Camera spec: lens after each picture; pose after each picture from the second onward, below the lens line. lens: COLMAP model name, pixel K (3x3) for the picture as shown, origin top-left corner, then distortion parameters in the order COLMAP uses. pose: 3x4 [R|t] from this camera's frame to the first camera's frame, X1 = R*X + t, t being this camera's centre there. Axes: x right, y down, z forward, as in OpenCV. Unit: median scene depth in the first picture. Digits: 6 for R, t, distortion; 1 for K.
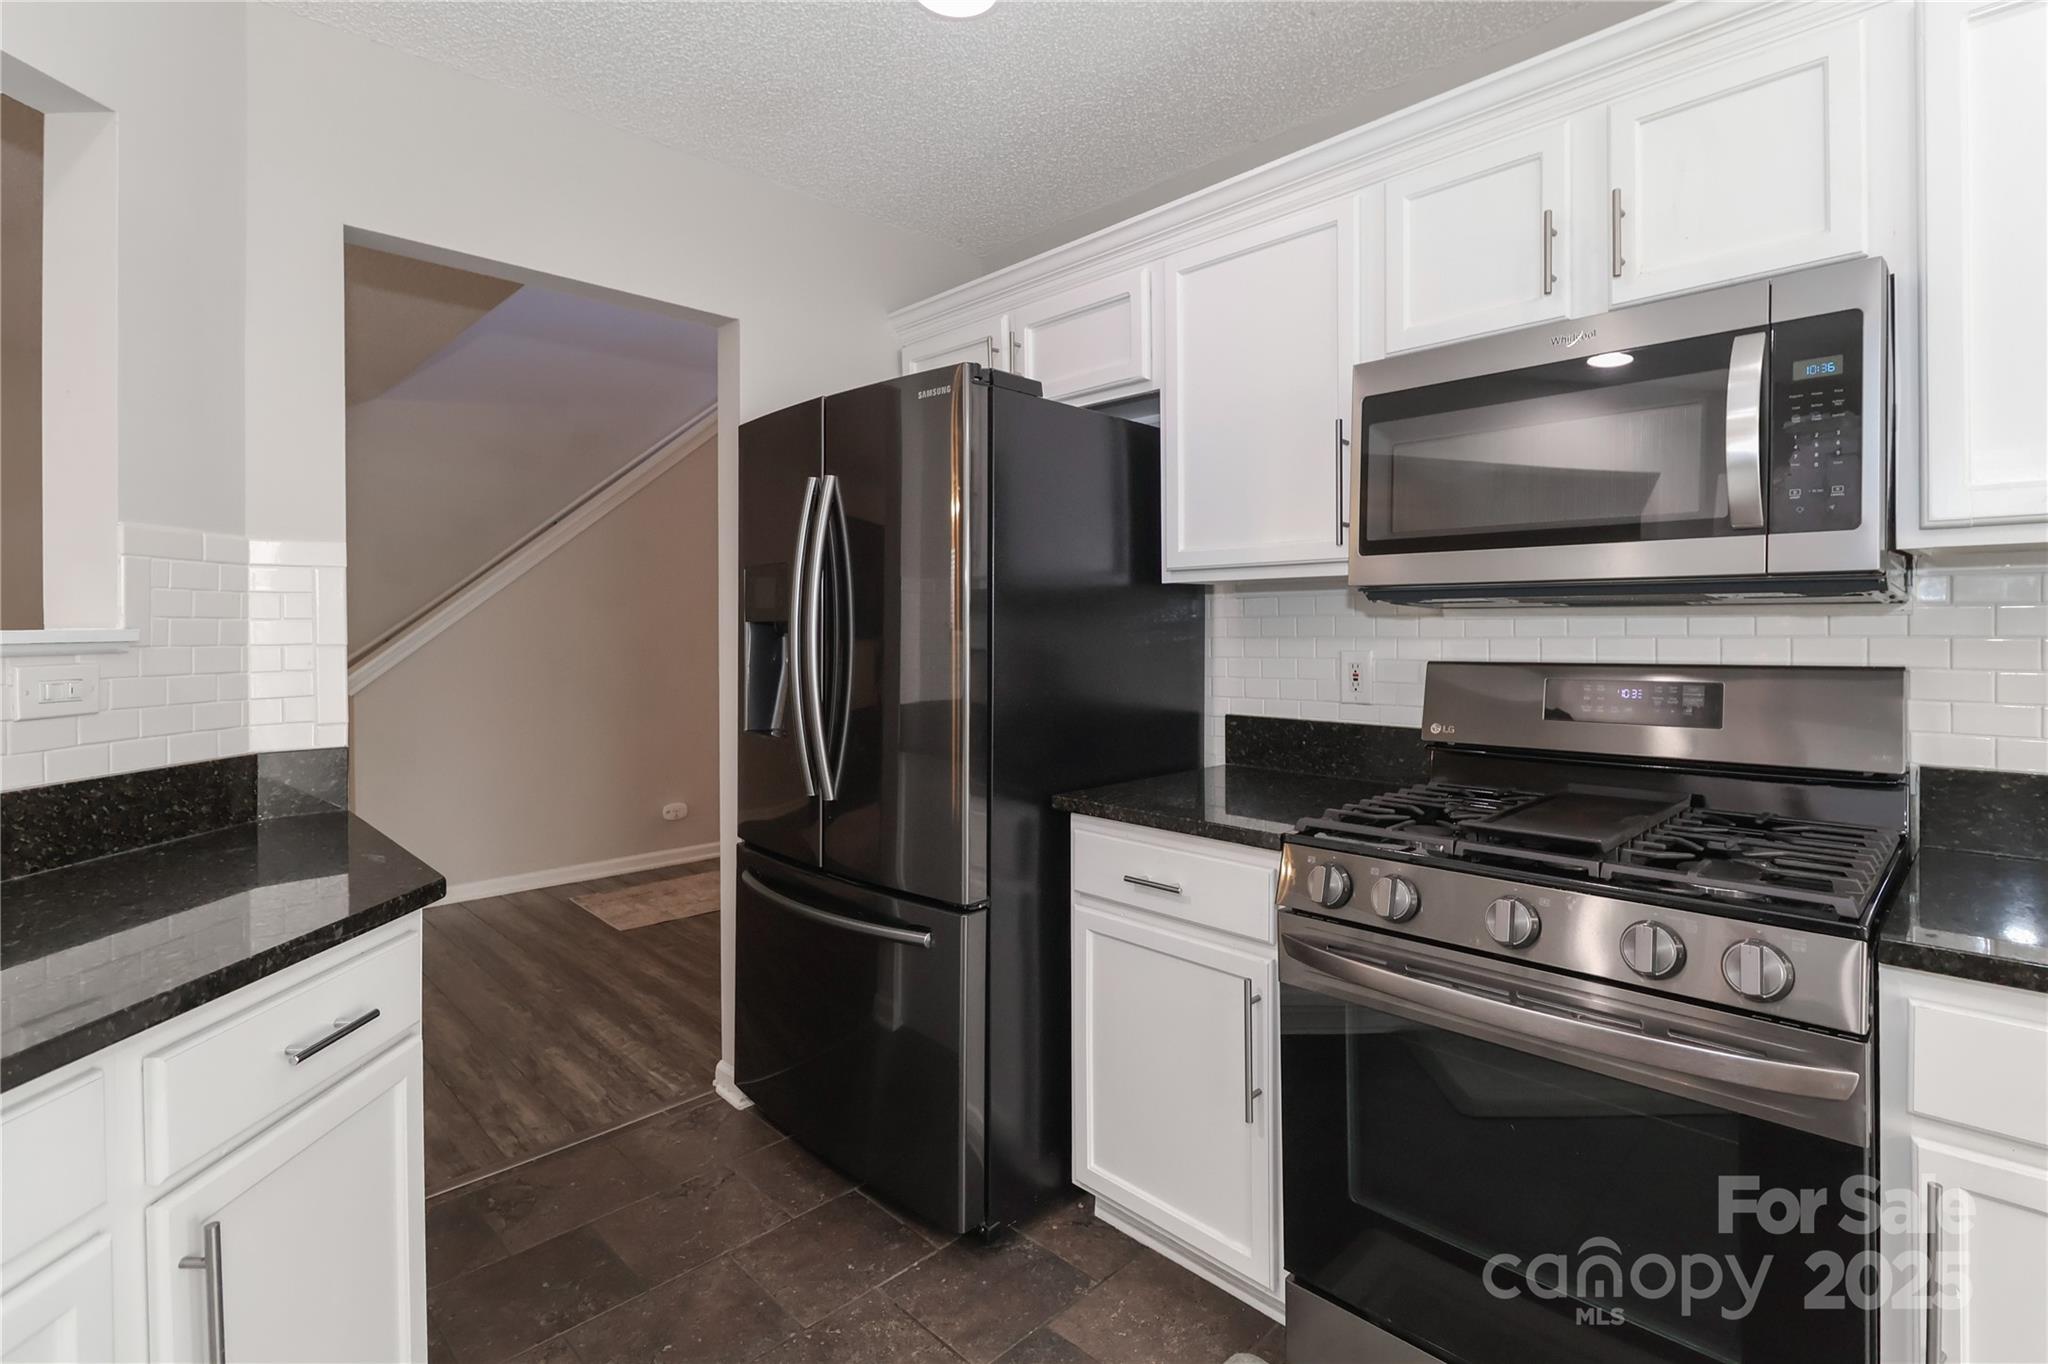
lens RADIAL K [[991.5, 0, 1077.9], [0, 991.5, 630.9], [0, 0, 1]] dist [0.009198, -0.007818]
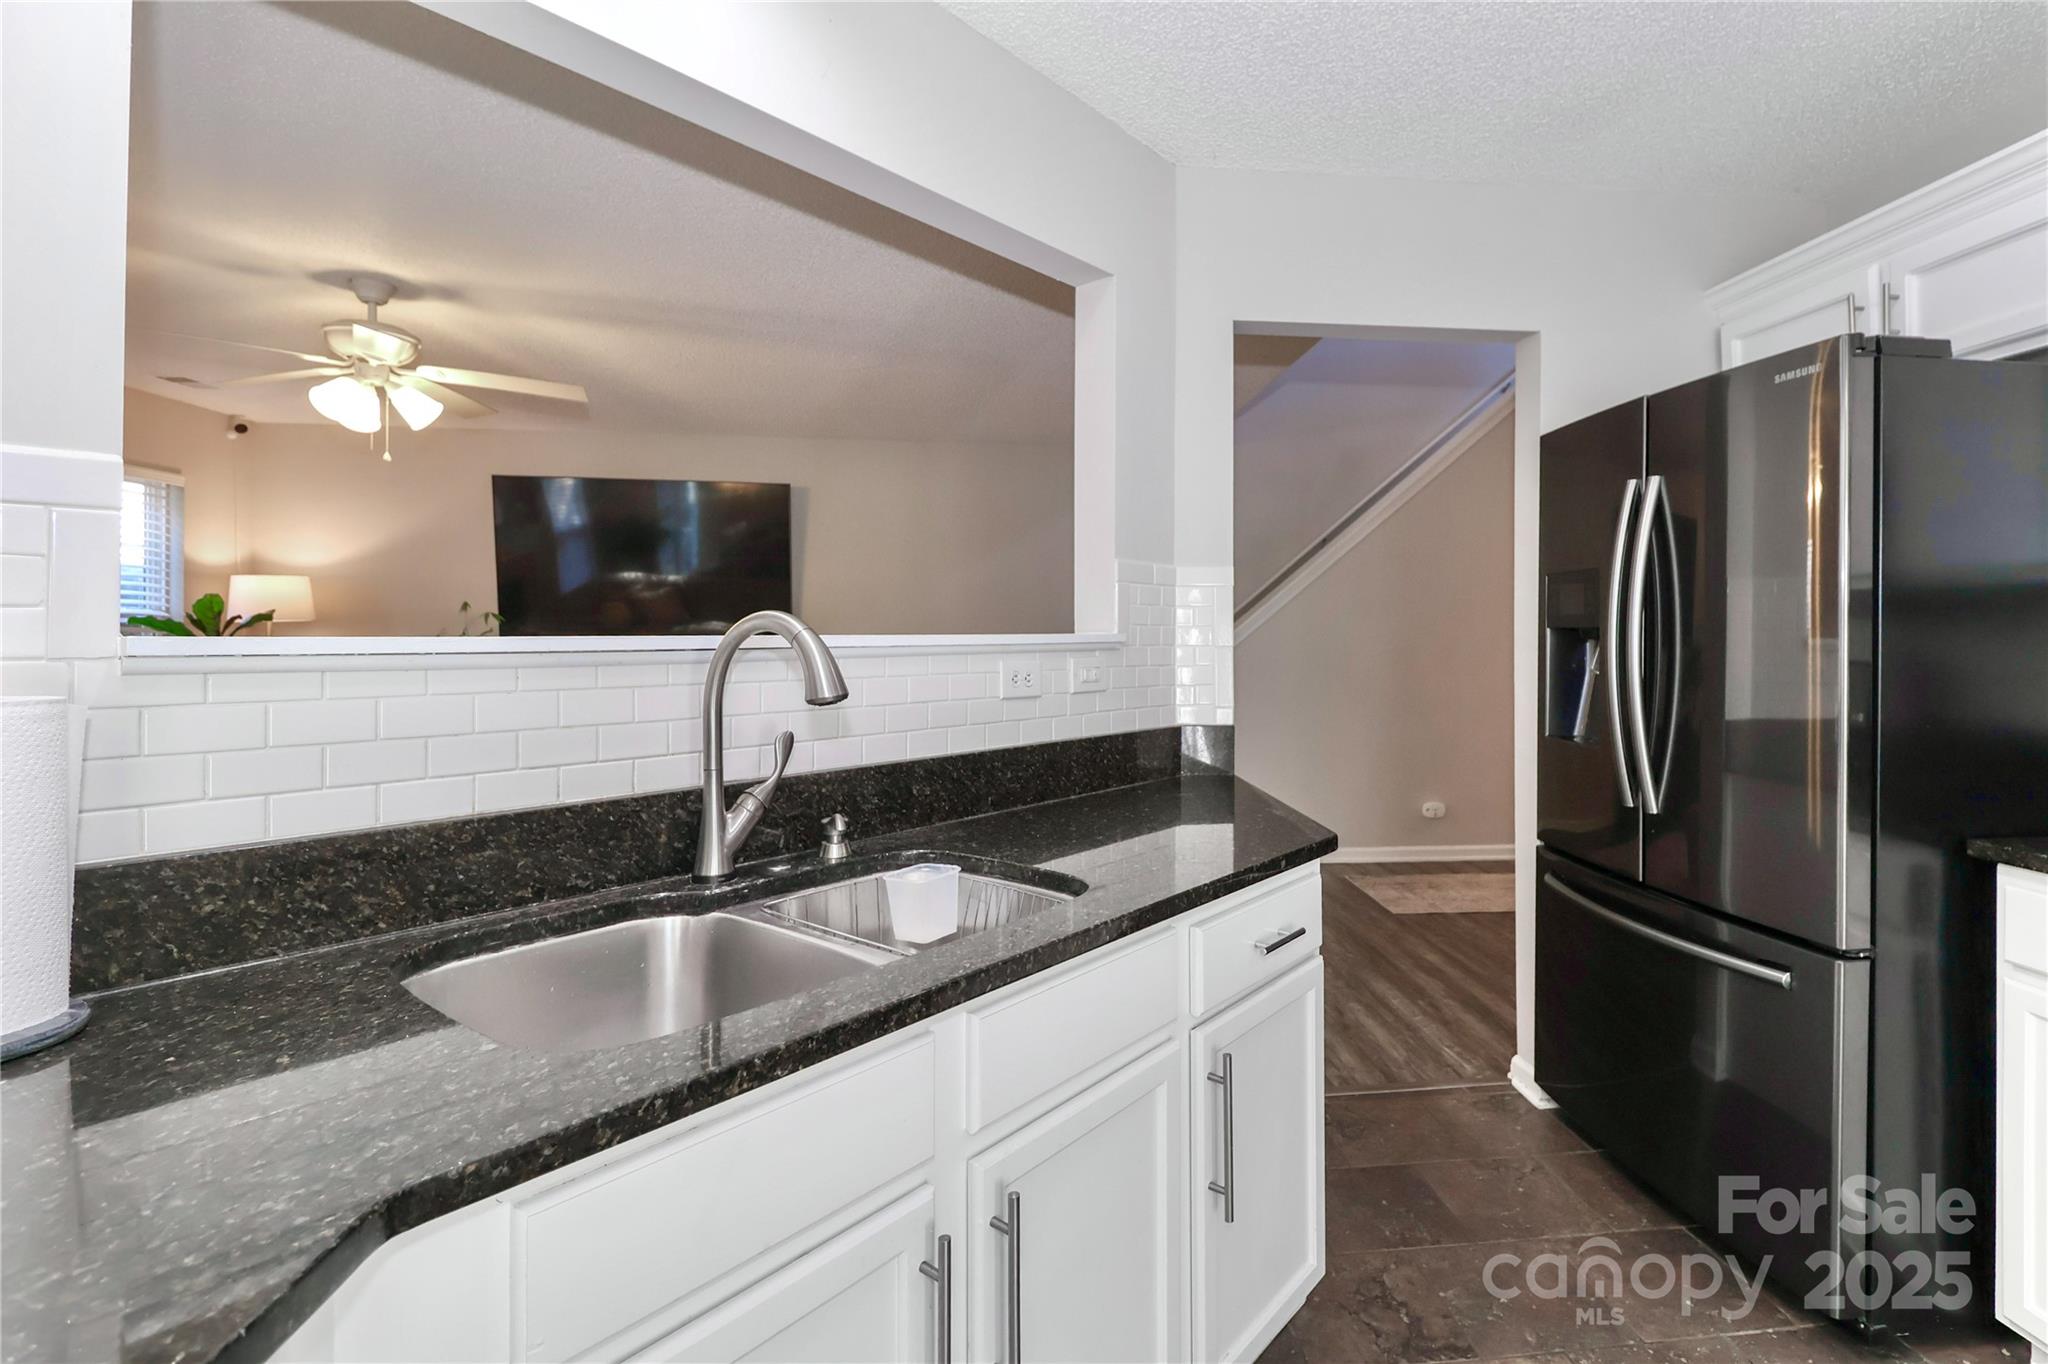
lens RADIAL K [[991.5, 0, 1077.9], [0, 991.5, 630.9], [0, 0, 1]] dist [0.009198, -0.007818]
pose [[0.764625, 0.002362, -0.644471, -0.055477], [-0.006190, 0.999974, -0.003679, 0.000382], [0.644445, 0.006803, 0.764620, -0.099212]]
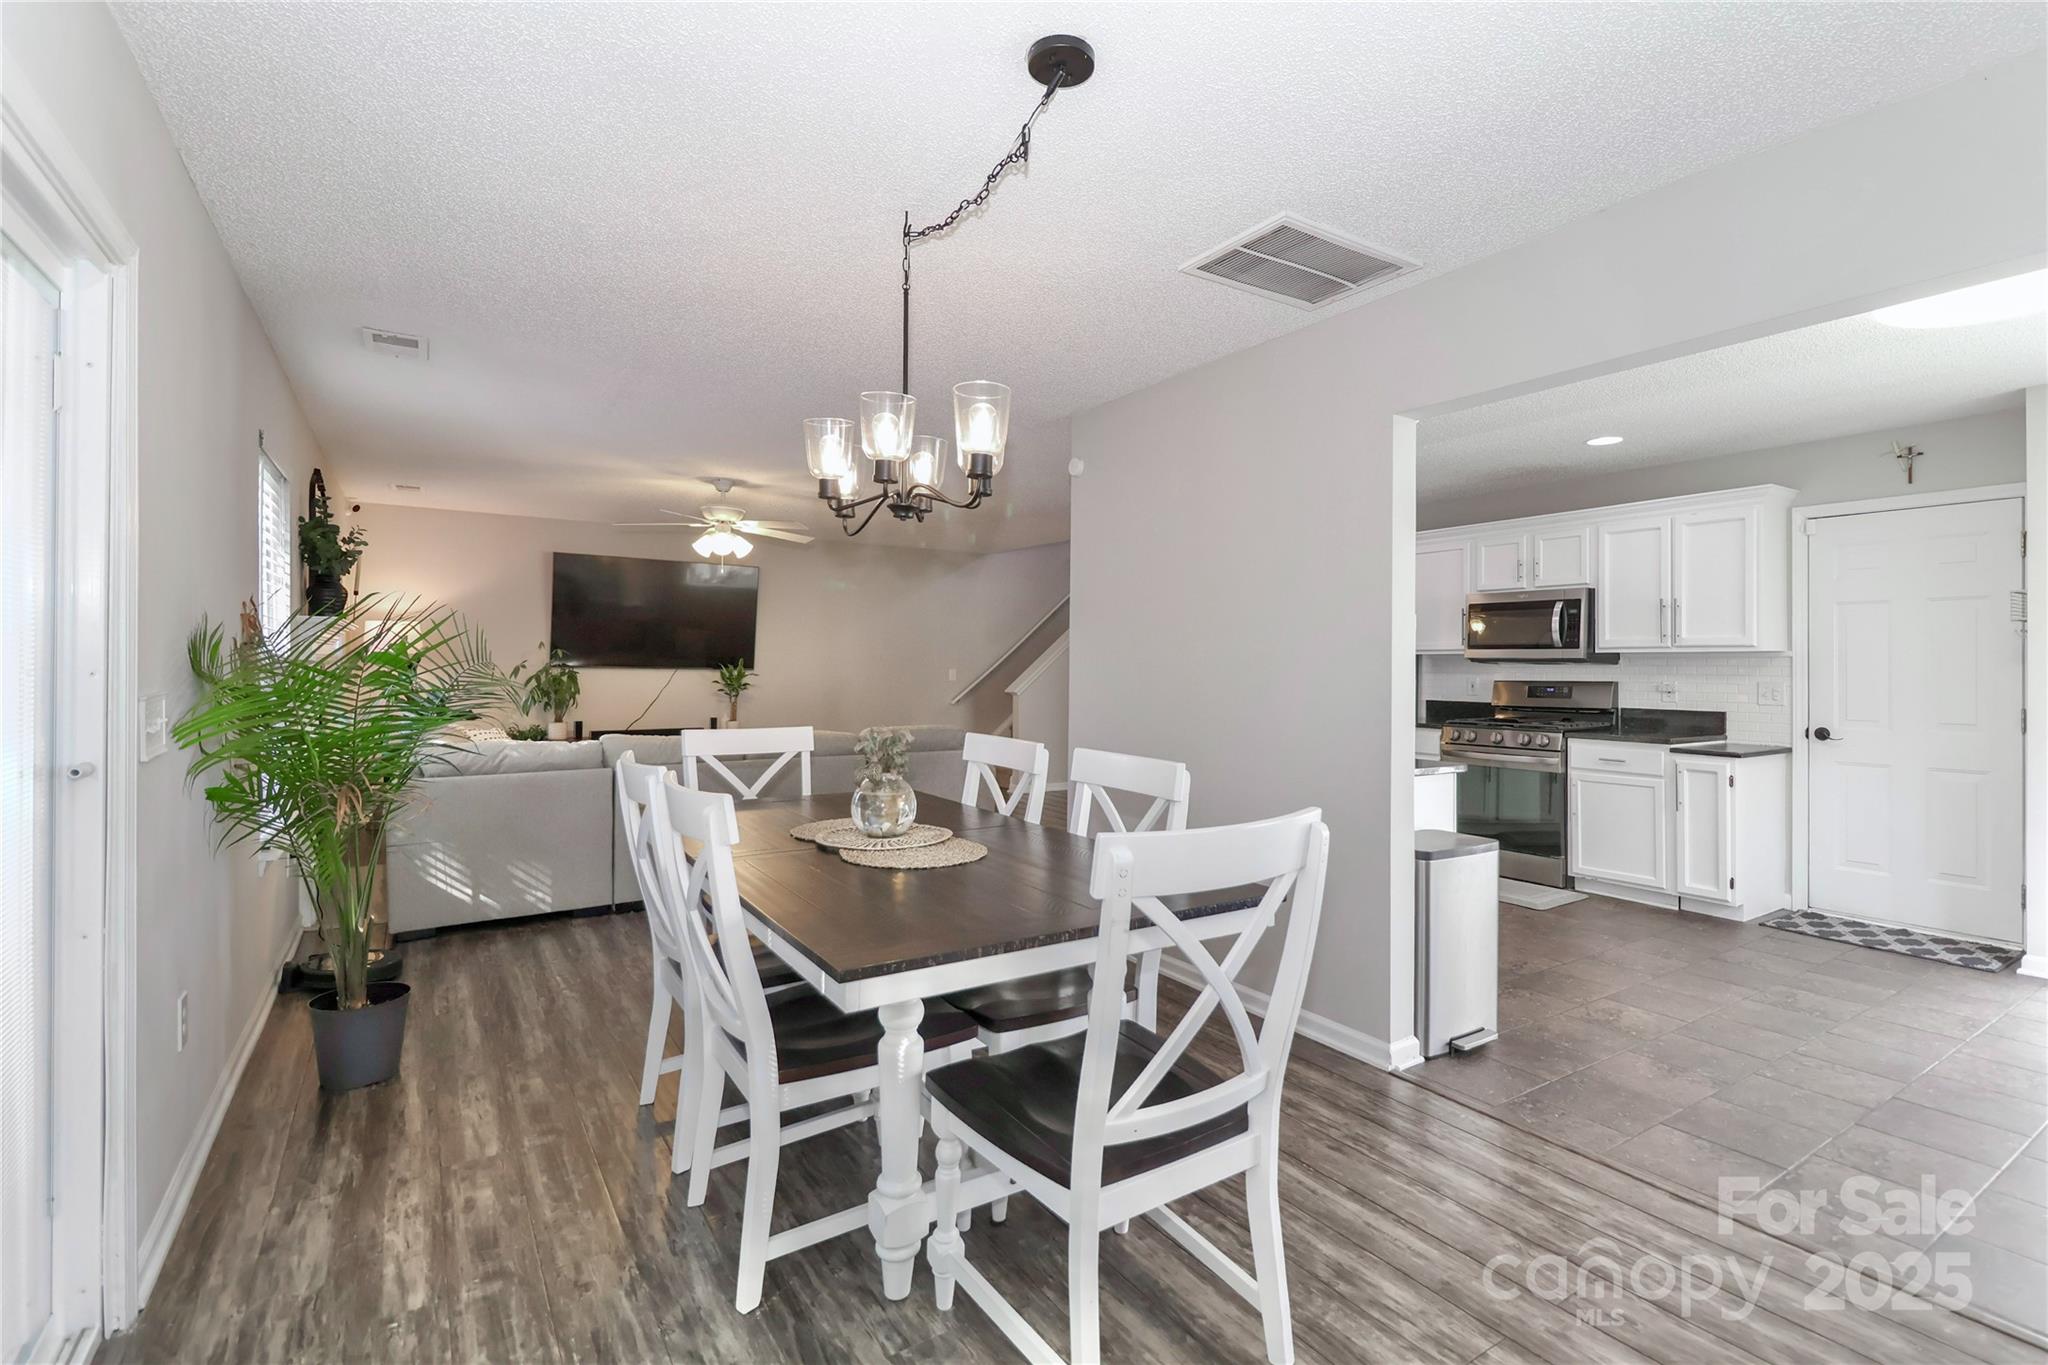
lens RADIAL K [[958.7, 0, 1058.6], [0, 958.7, 660.6], [0, 0, 1]] dist [0.000182, -0.000101]
pose [[0.976760, 0.008196, -0.214177, -0.331488], [-0.009798, 0.999931, -0.006416, -0.000290], [0.214110, 0.008365, 0.976774, -2.168165]]
